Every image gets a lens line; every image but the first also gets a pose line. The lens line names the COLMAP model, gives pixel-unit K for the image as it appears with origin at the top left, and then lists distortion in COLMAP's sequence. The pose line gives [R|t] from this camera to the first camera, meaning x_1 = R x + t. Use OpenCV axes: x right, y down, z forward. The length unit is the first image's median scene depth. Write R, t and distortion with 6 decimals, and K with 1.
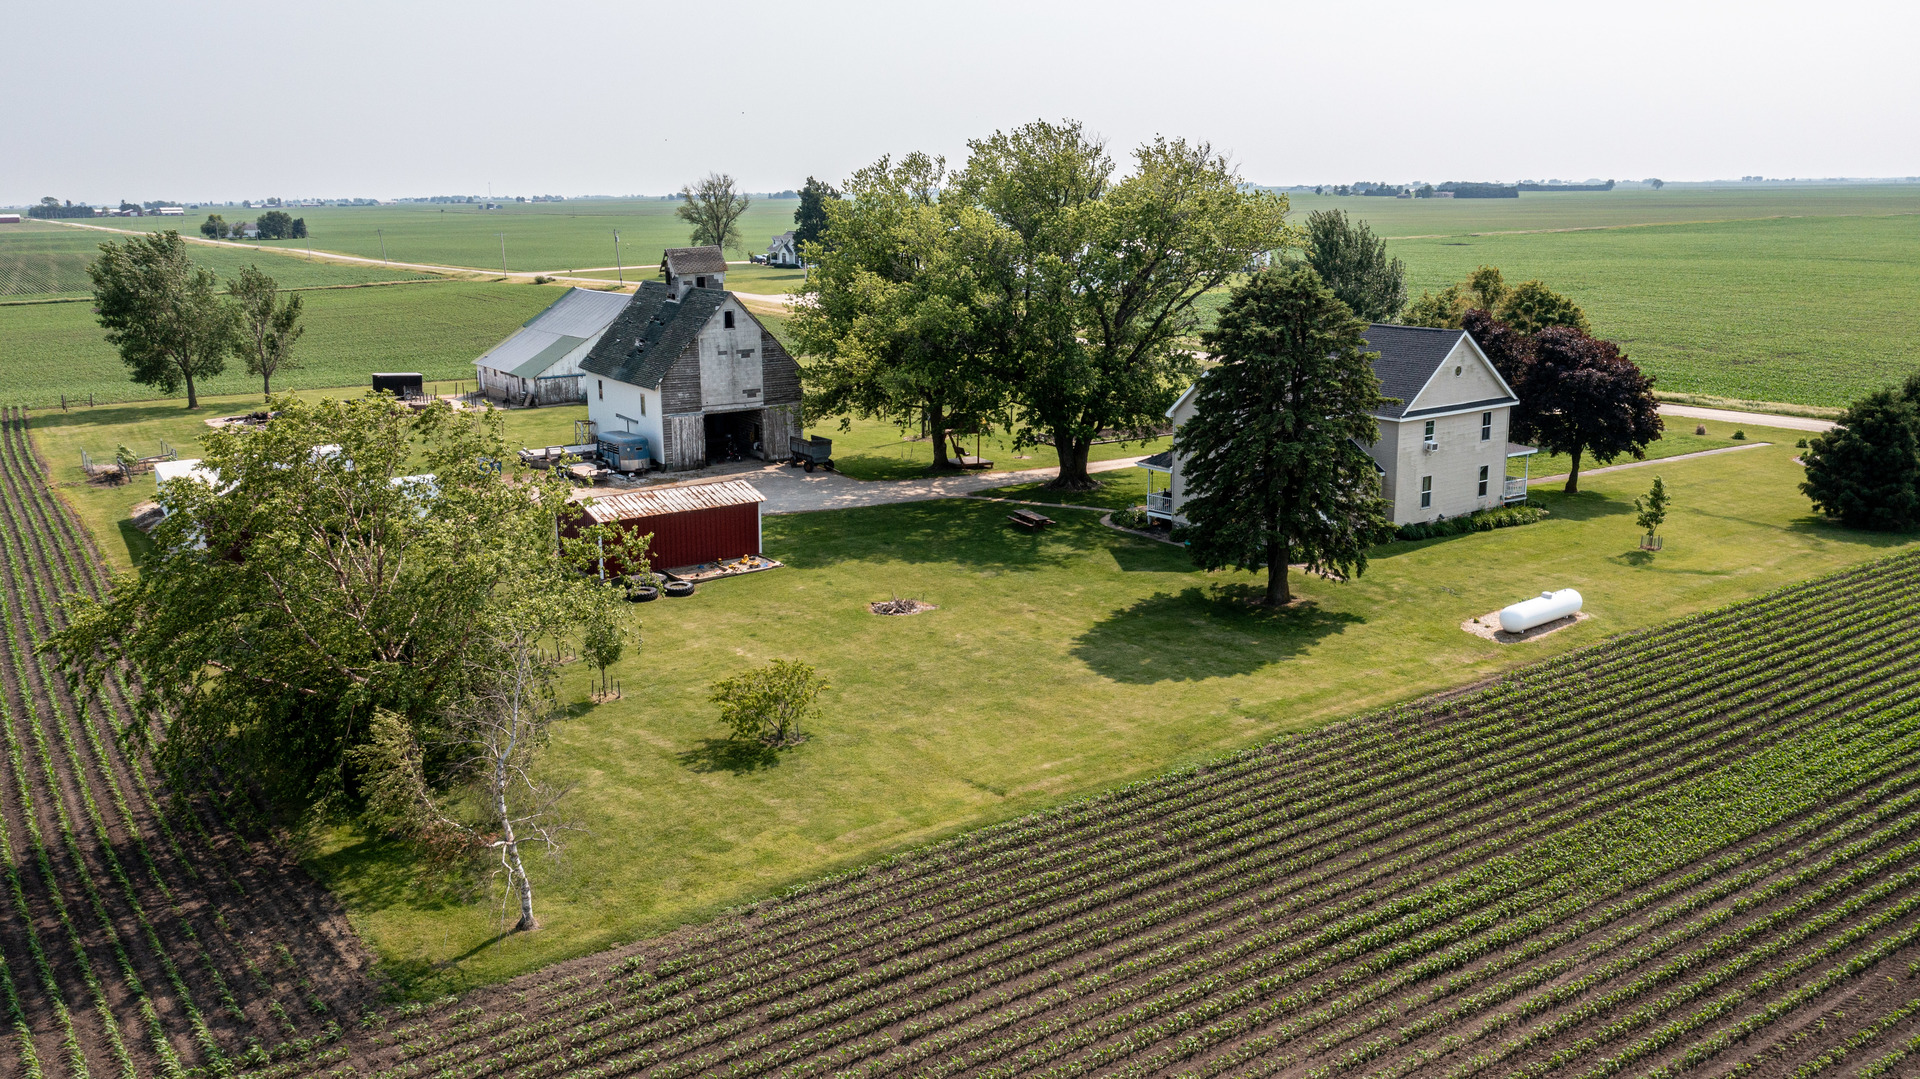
lens RADIAL K [[1504.0, 0, 960.0], [0, 1504.0, 539.5], [0, 0, 1]] dist [-0.022982, 0.008888]
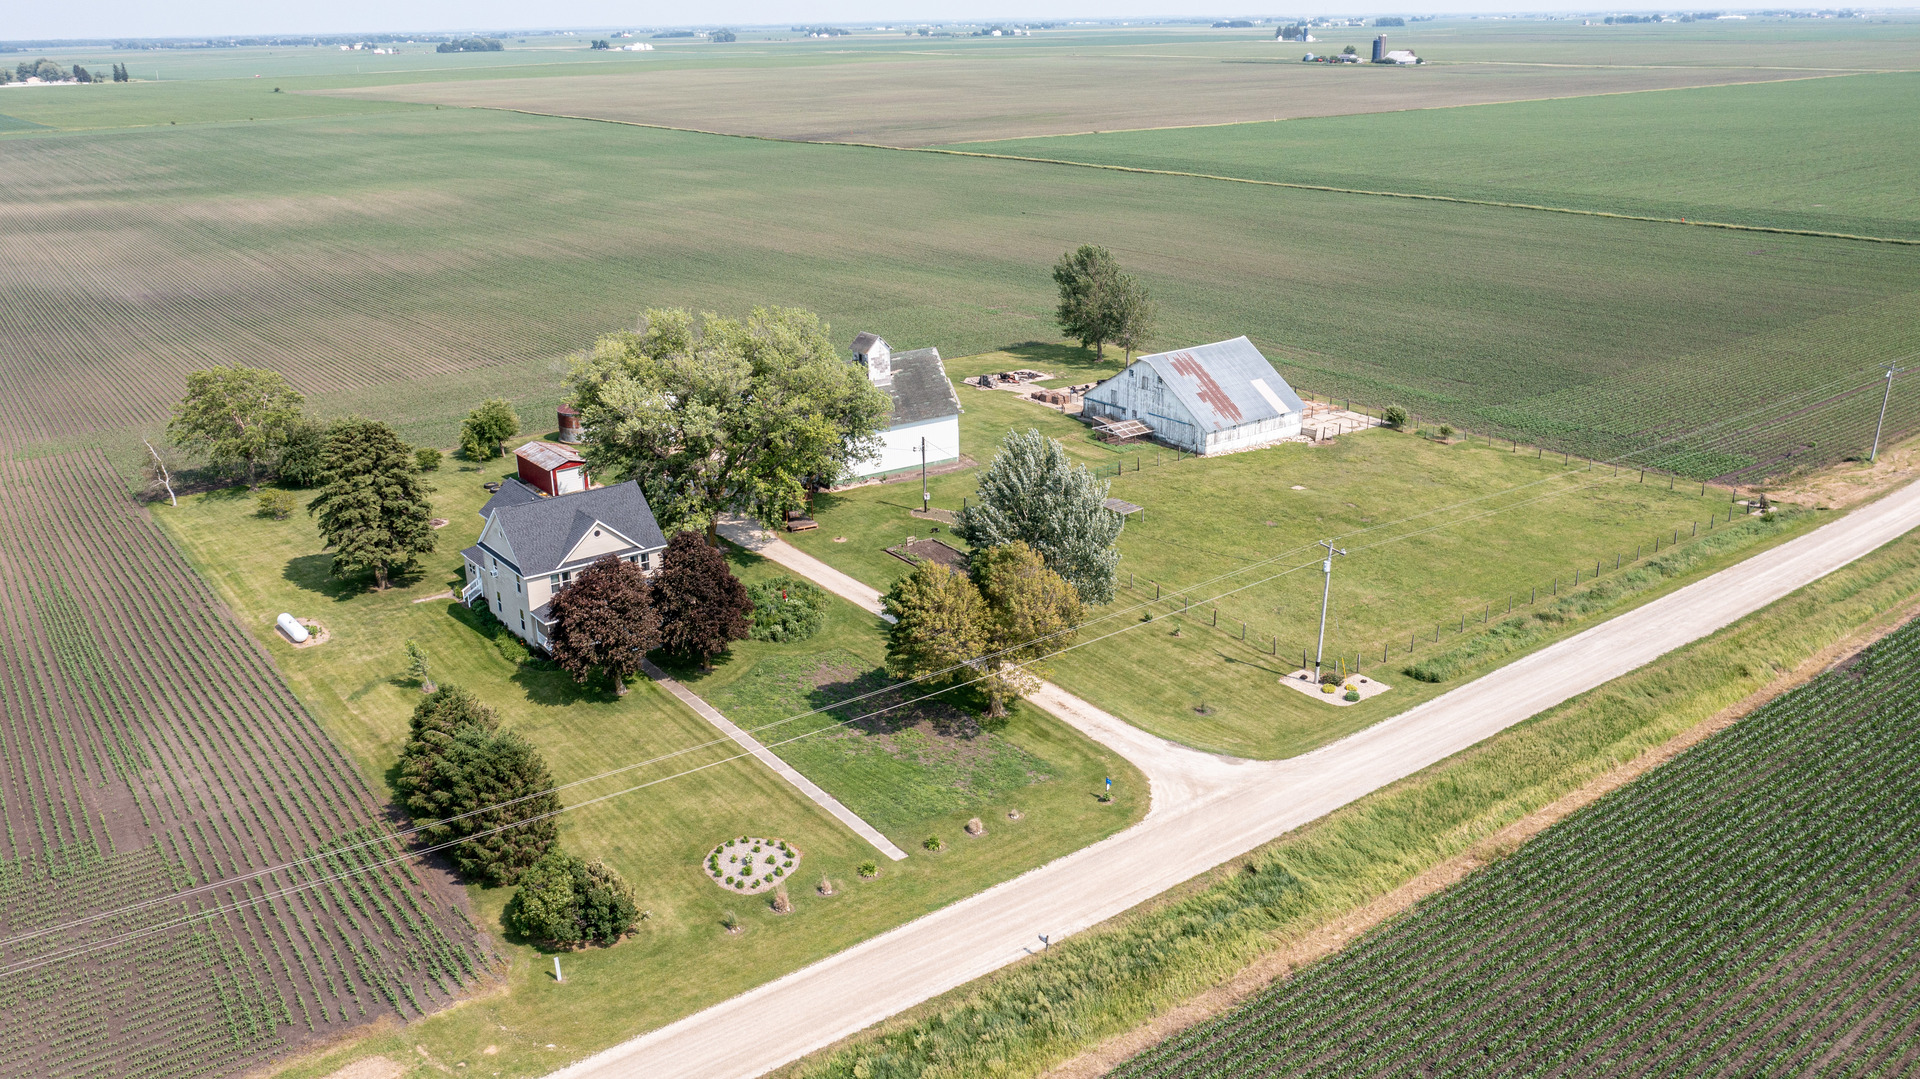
lens RADIAL K [[1504.0, 0, 960.0], [0, 1504.0, 539.5], [0, 0, 1]] dist [-0.022982, 0.008888]
pose [[0.021597, 0.329210, -0.944010, 2.172349], [-0.208780, 0.924897, 0.317768, -0.837212], [0.977724, 0.190227, 0.088707, 1.662564]]
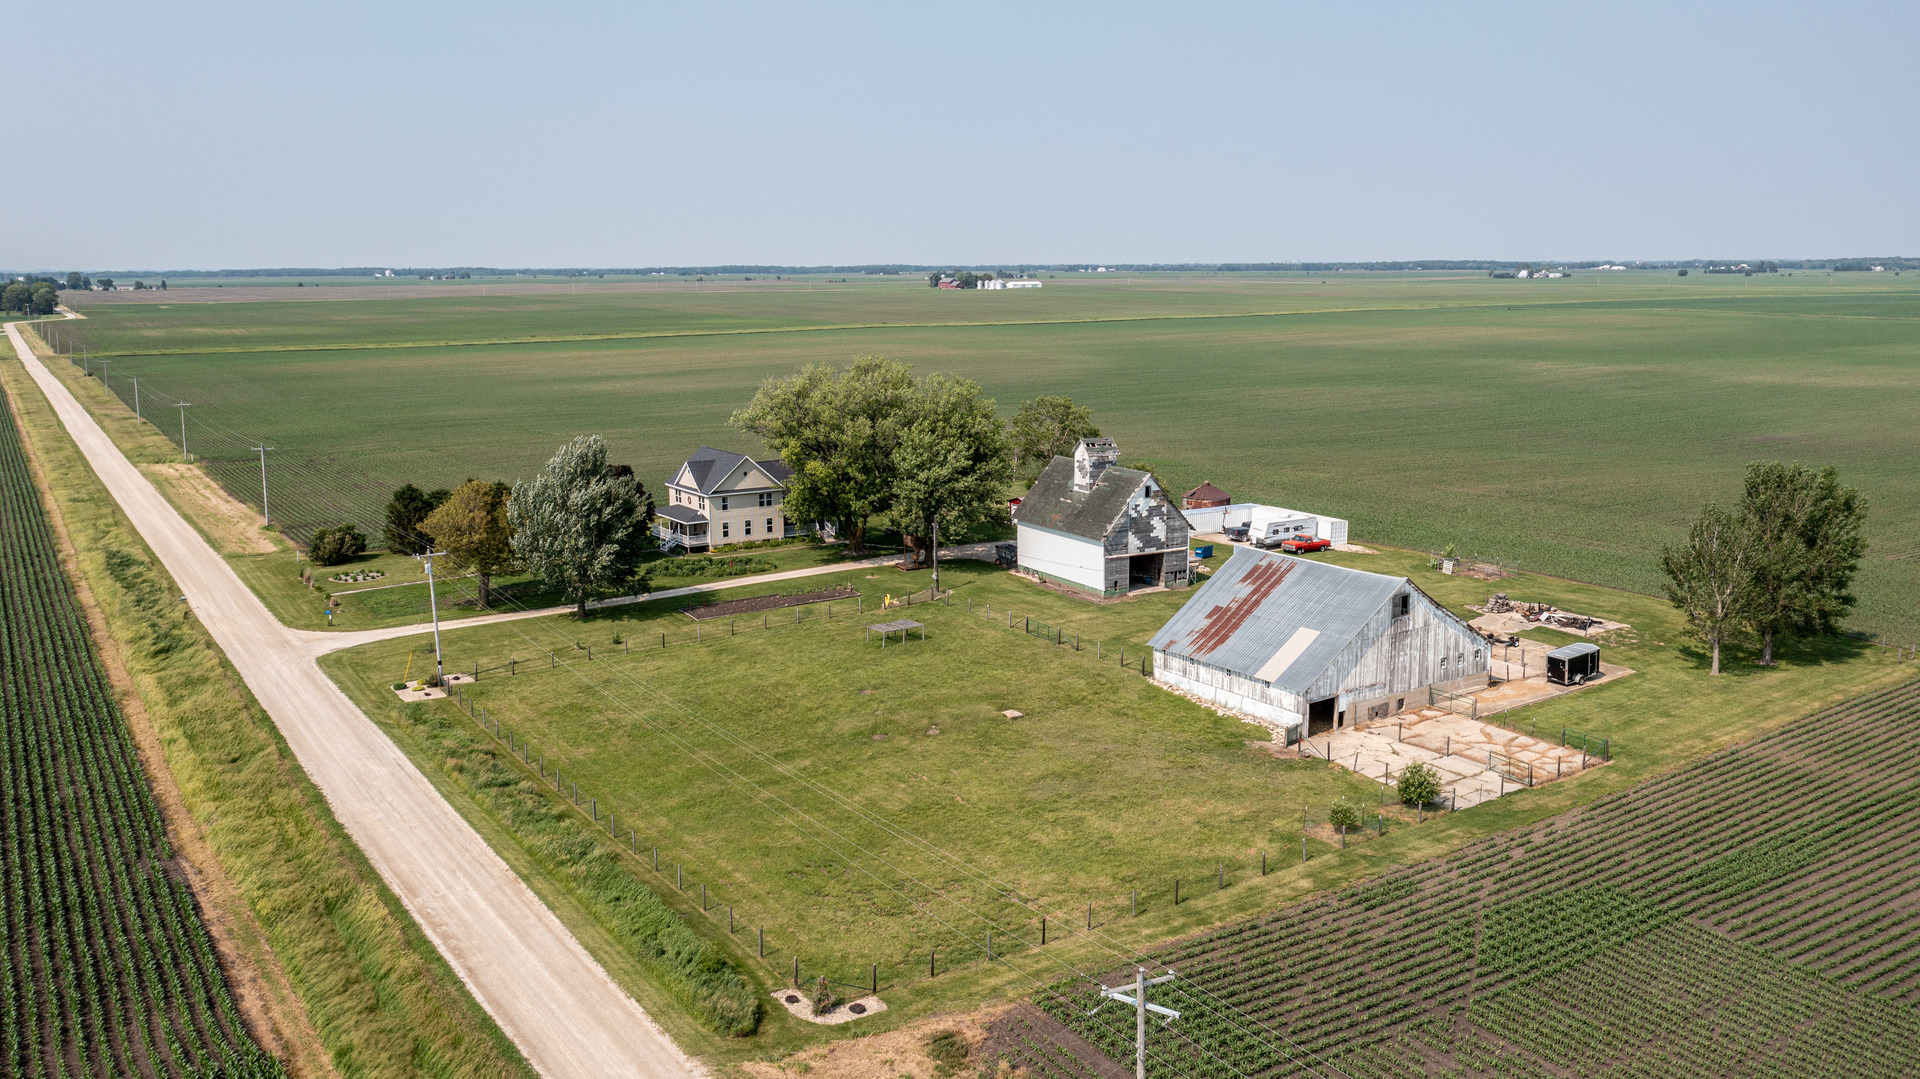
lens RADIAL K [[1504.0, 0, 960.0], [0, 1504.0, 539.5], [0, 0, 1]] dist [-0.022982, 0.008888]
pose [[-0.999416, -0.001063, 0.034164, -0.169502], [0.012625, 0.917362, 0.397854, -1.138813], [-0.031764, 0.398053, -0.916812, 3.949616]]
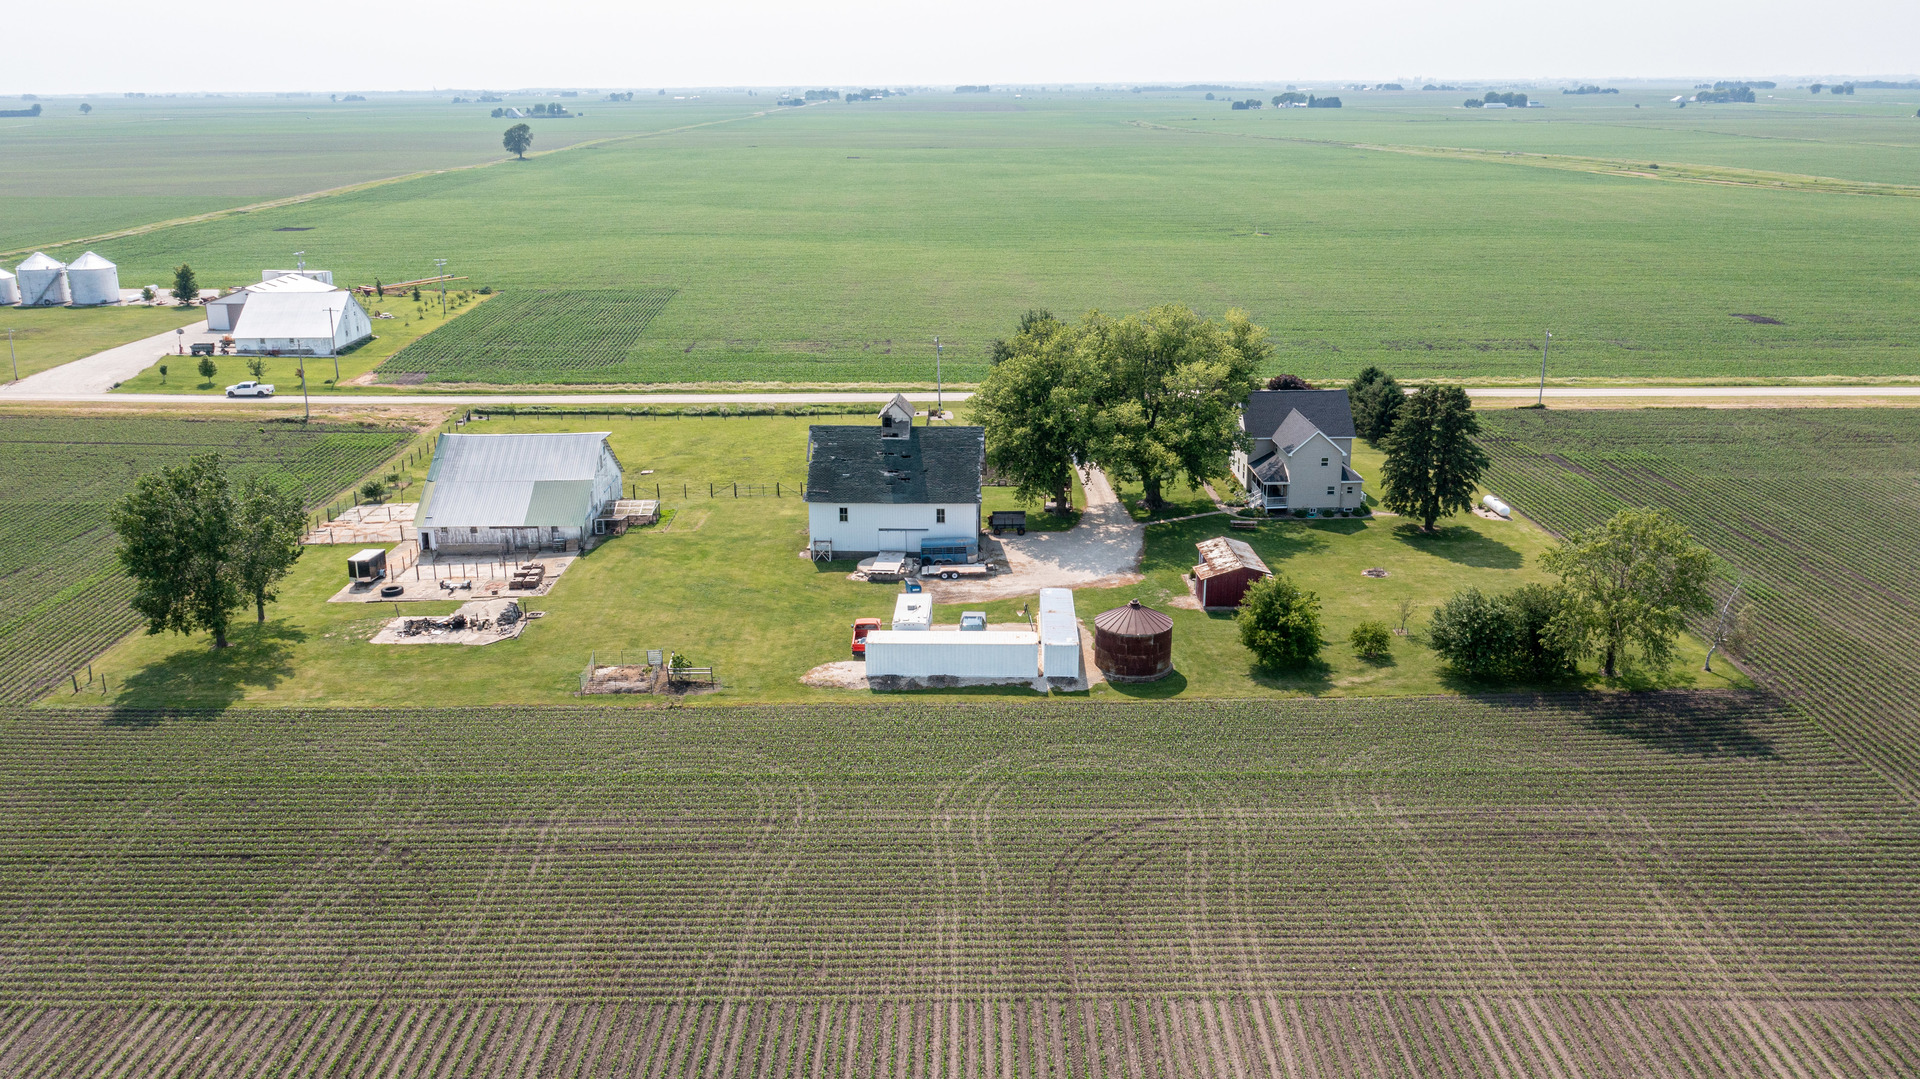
lens RADIAL K [[1504.0, 0, 960.0], [0, 1504.0, 539.5], [0, 0, 1]] dist [-0.022982, 0.008888]
pose [[0.575550, -0.235570, 0.783103, -2.105299], [0.188847, 0.970014, 0.153001, -0.450906], [-0.795663, 0.059827, 0.602778, 0.234485]]
